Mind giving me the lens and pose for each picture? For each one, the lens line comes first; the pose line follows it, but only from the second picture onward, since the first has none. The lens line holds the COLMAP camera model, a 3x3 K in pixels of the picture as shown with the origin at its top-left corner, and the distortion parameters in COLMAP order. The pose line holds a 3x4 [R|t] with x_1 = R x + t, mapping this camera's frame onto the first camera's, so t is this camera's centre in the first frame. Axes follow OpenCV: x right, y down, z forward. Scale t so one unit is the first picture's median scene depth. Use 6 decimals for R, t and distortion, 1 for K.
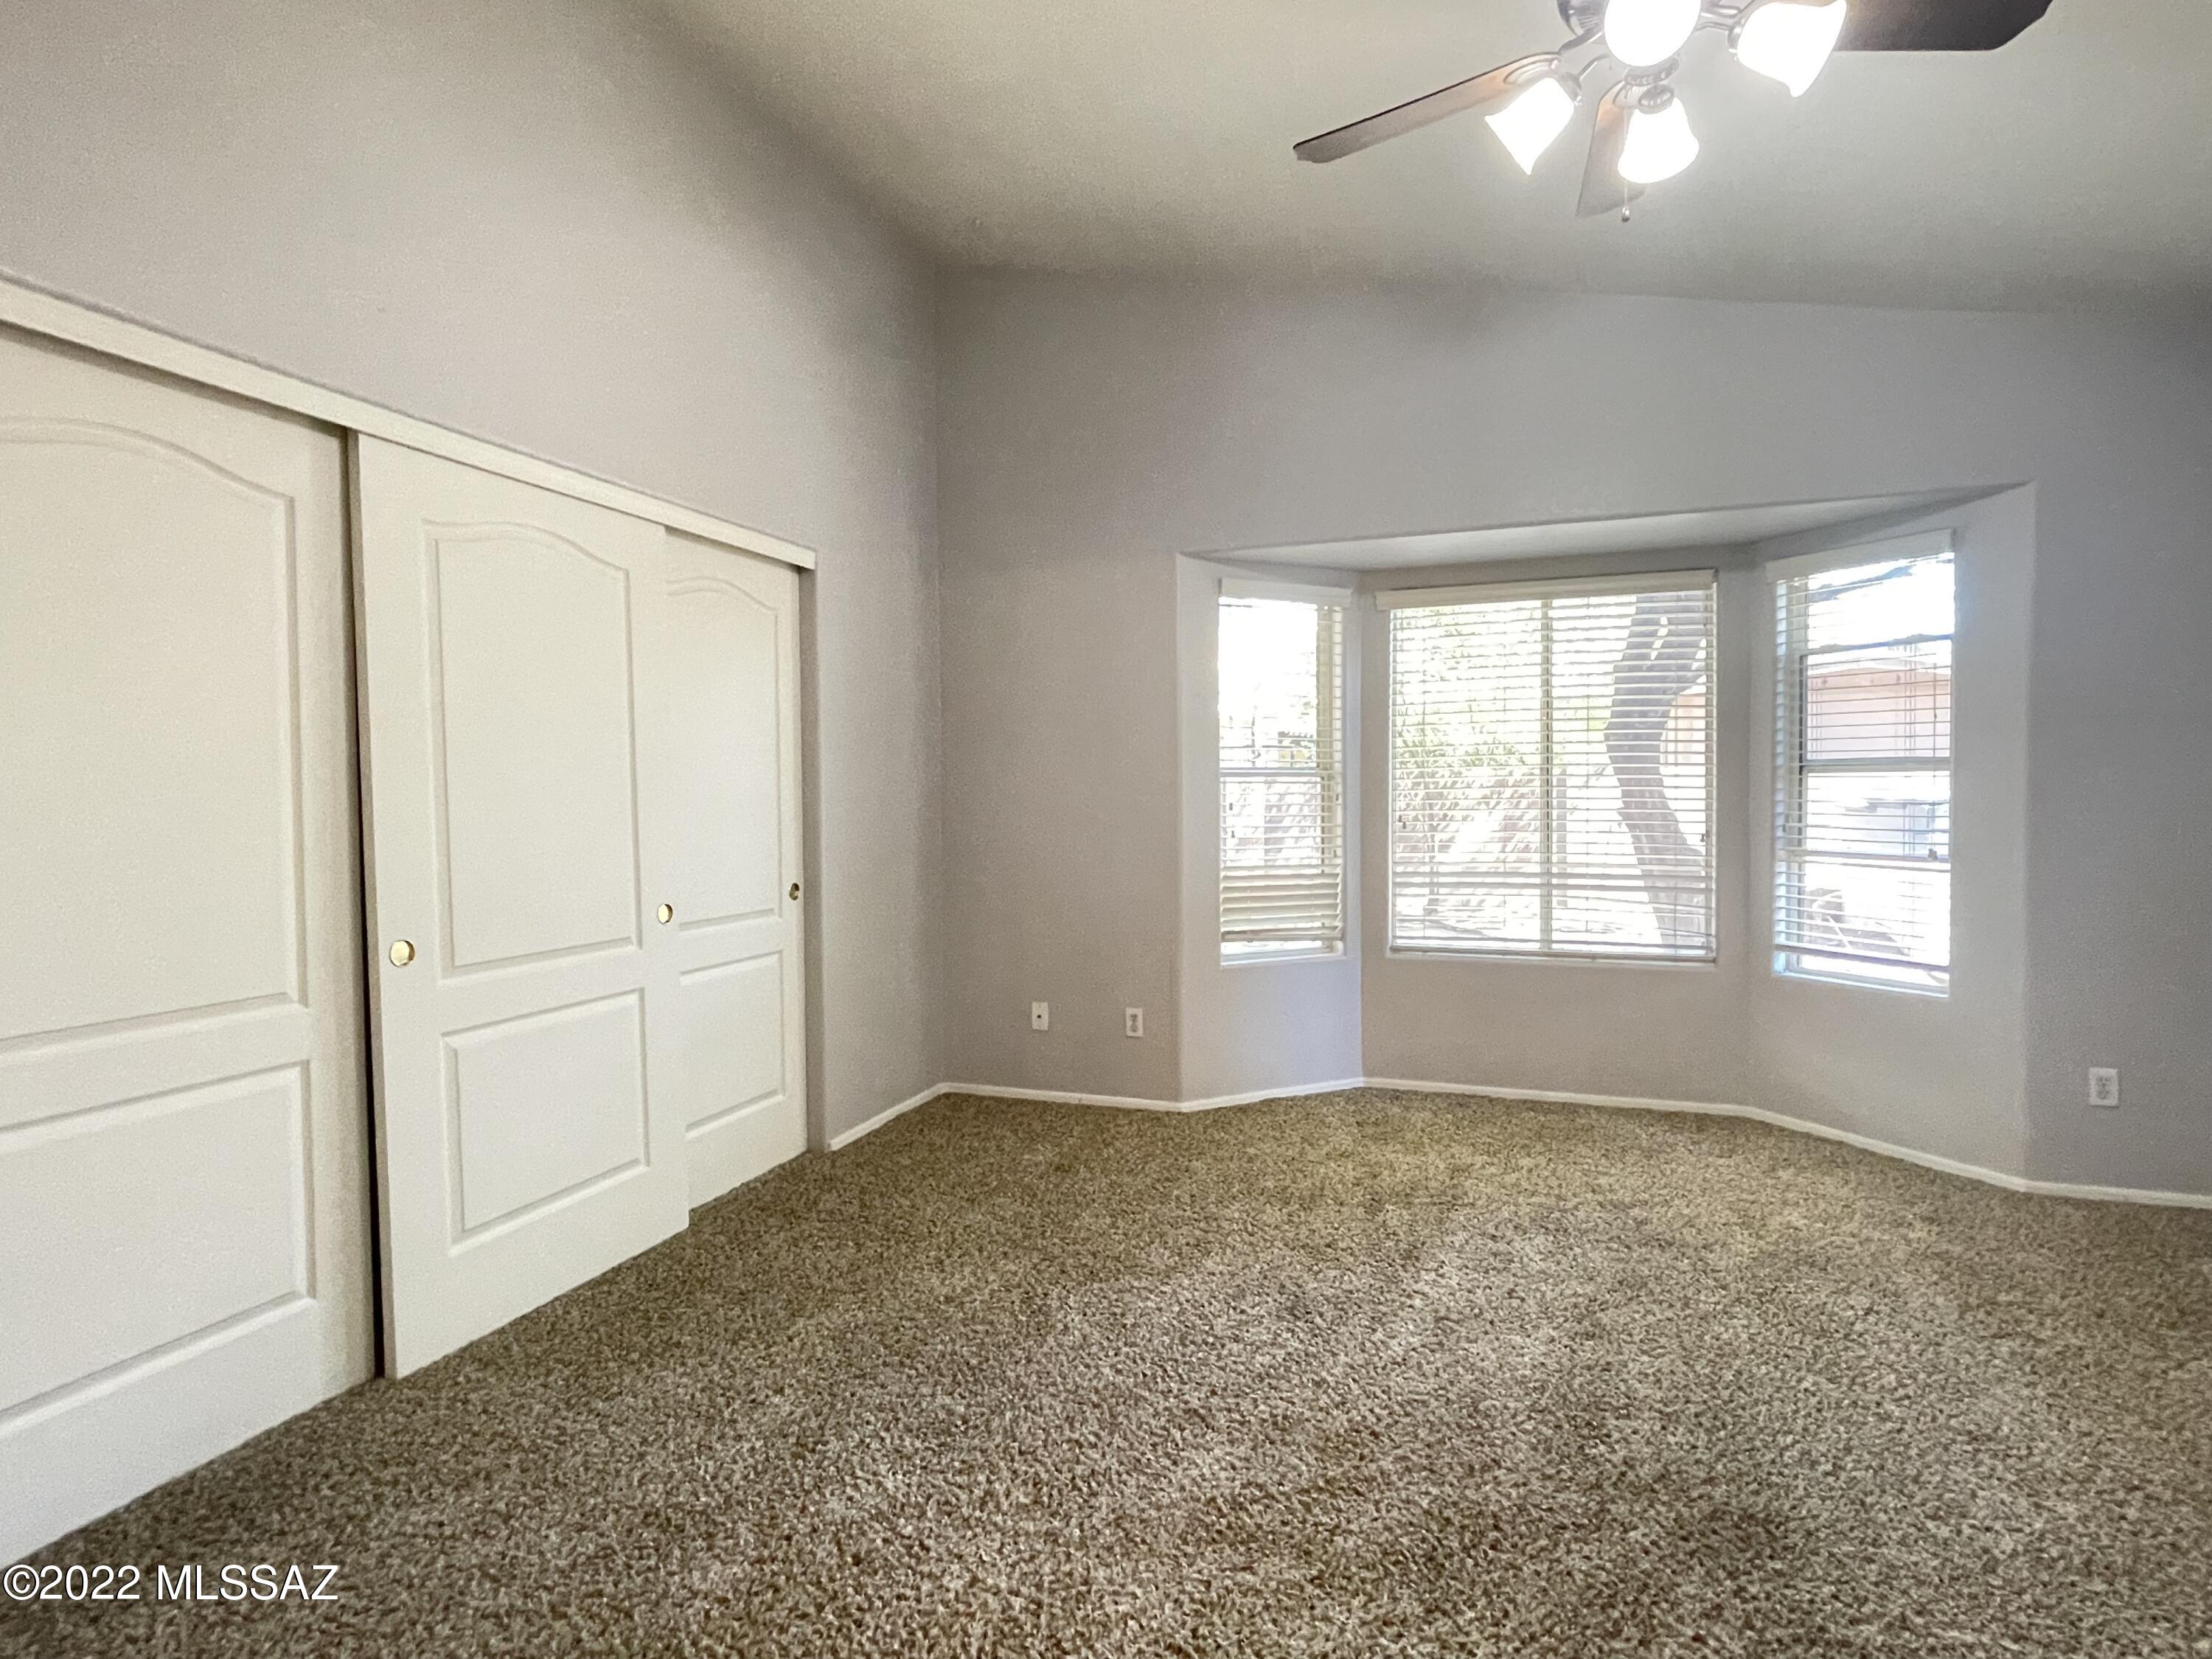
lens RADIAL K [[1129.3, 0, 1105.6], [0, 1129.3, 822.6], [0, 0, 1]] dist [0.004086, -0.001090]
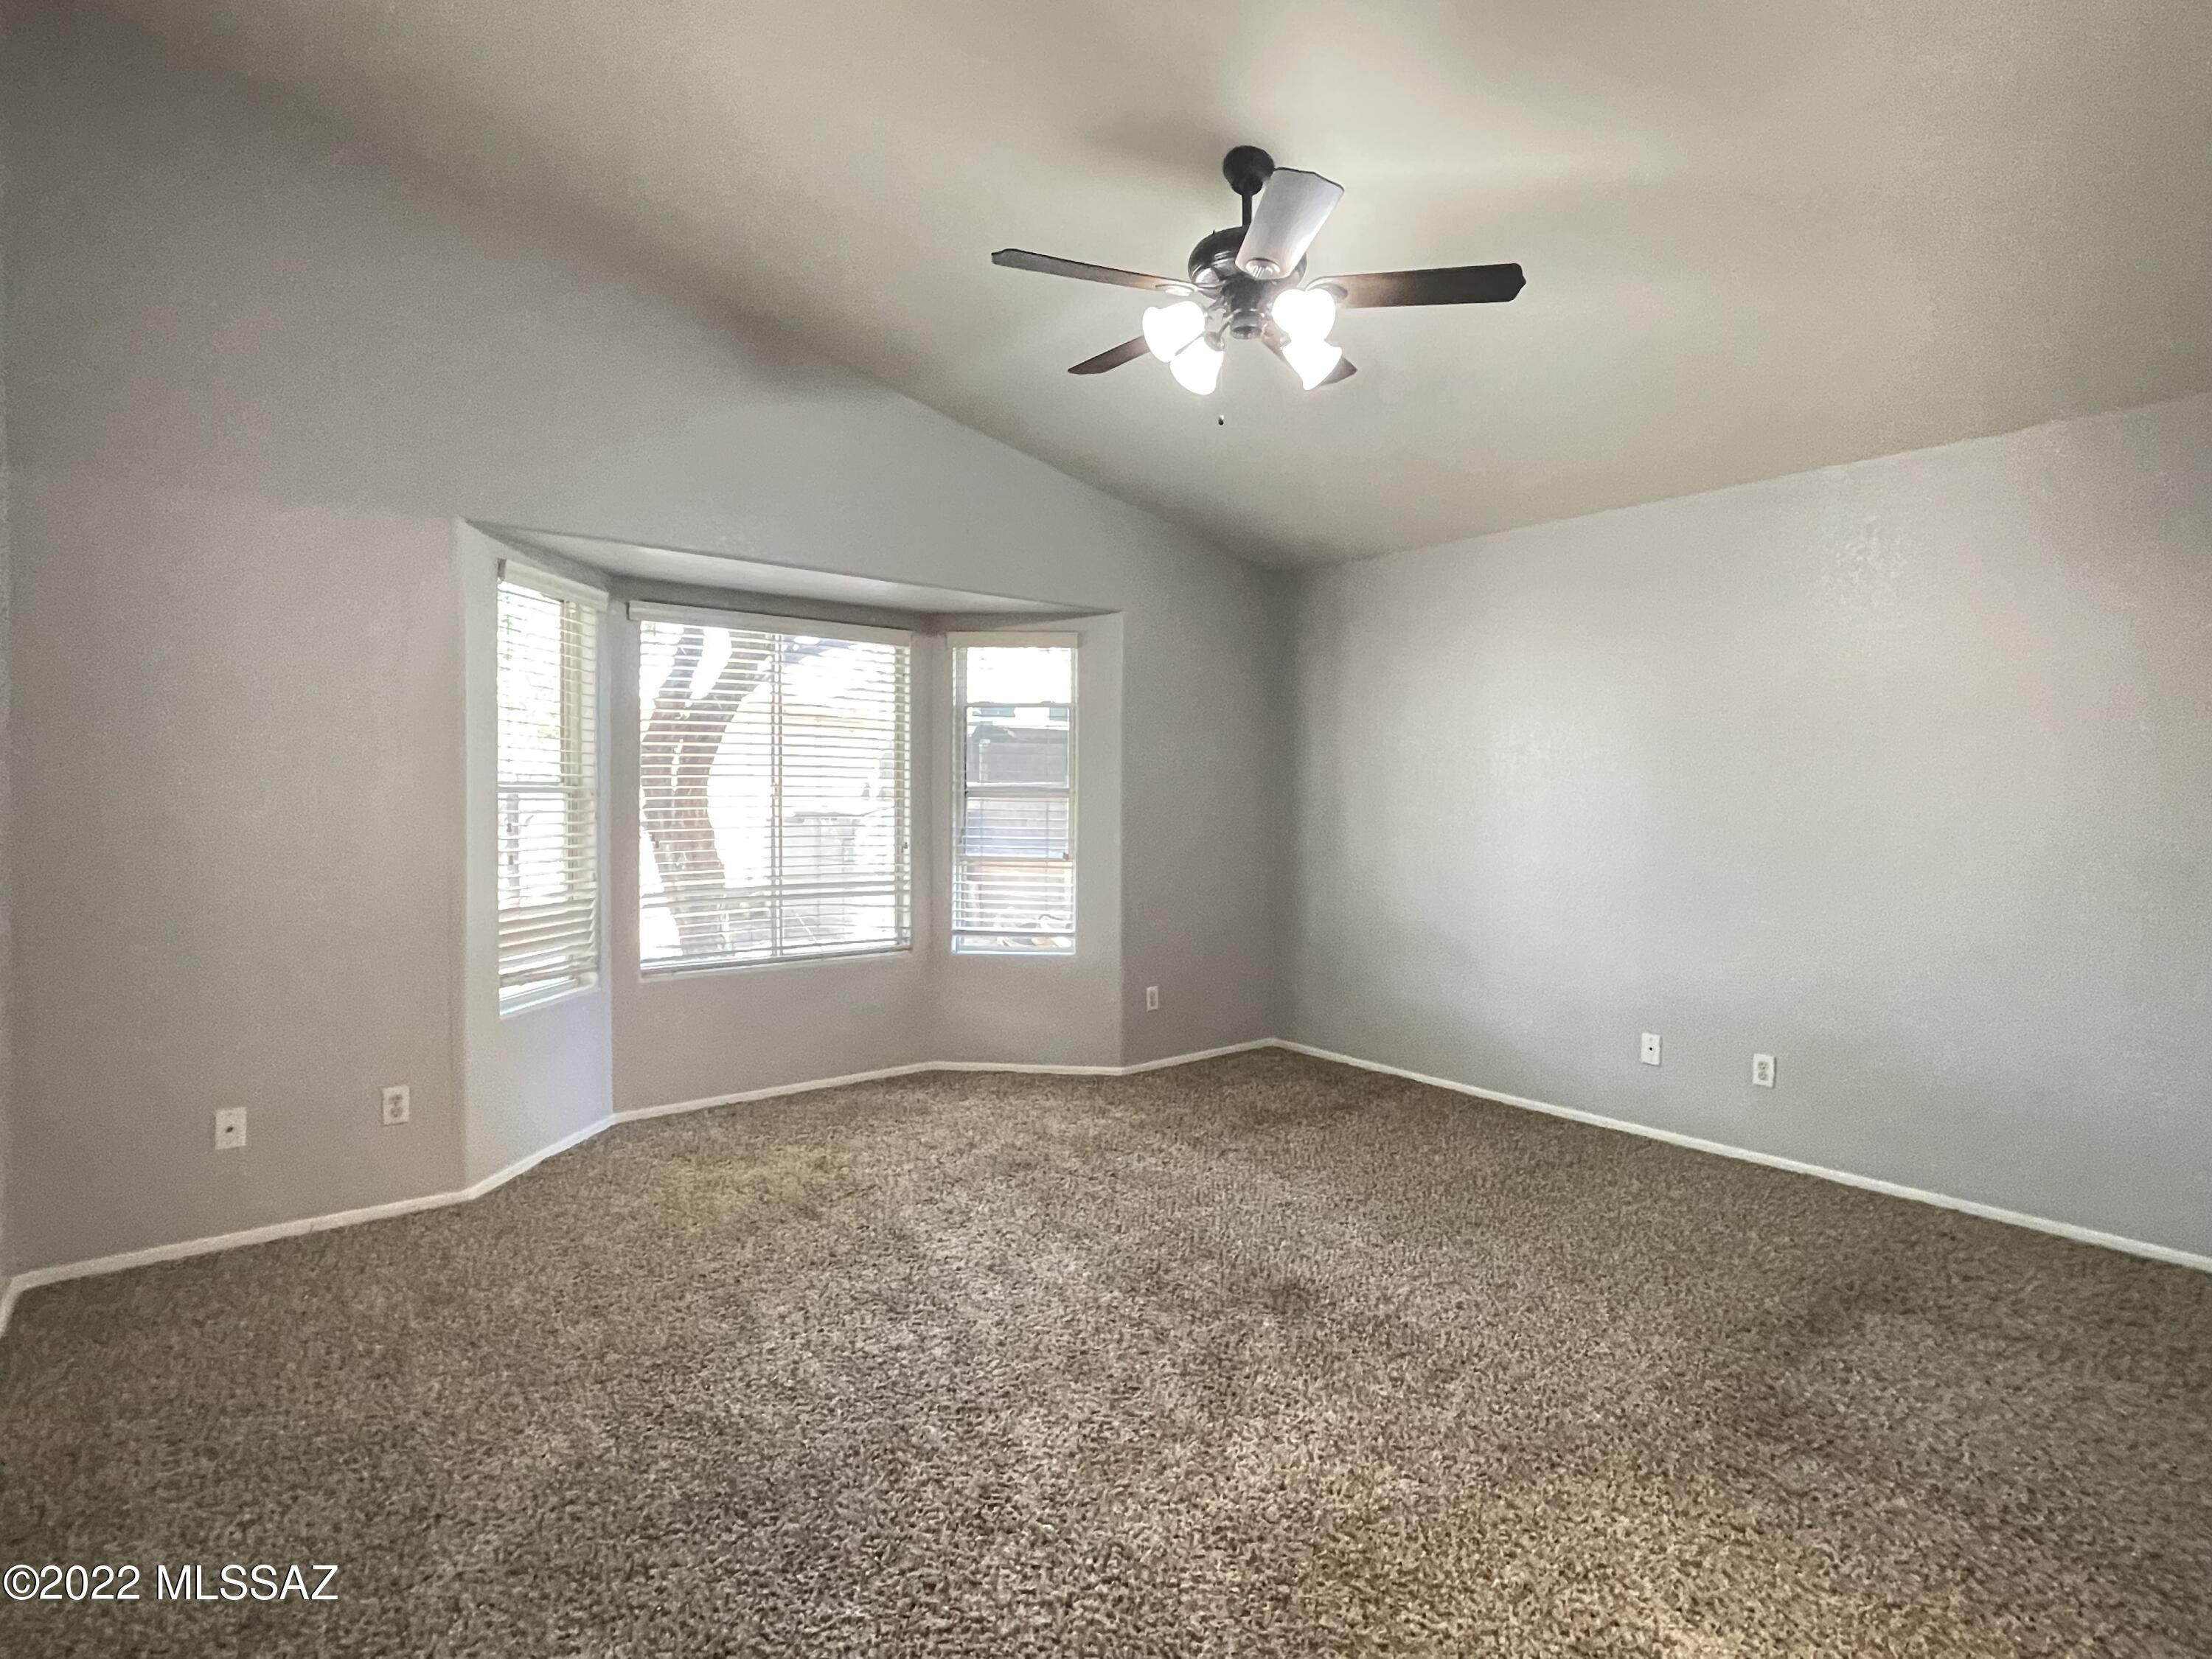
lens RADIAL K [[1129.3, 0, 1104.3], [0, 1129.3, 828.0], [0, 0, 1]] dist [0.004086, -0.001090]
pose [[0.528453, -0.013310, 0.848858, -0.399811], [0.014735, 0.999870, 0.006505, -0.013929], [-0.848835, 0.009071, 0.528580, 0.176659]]
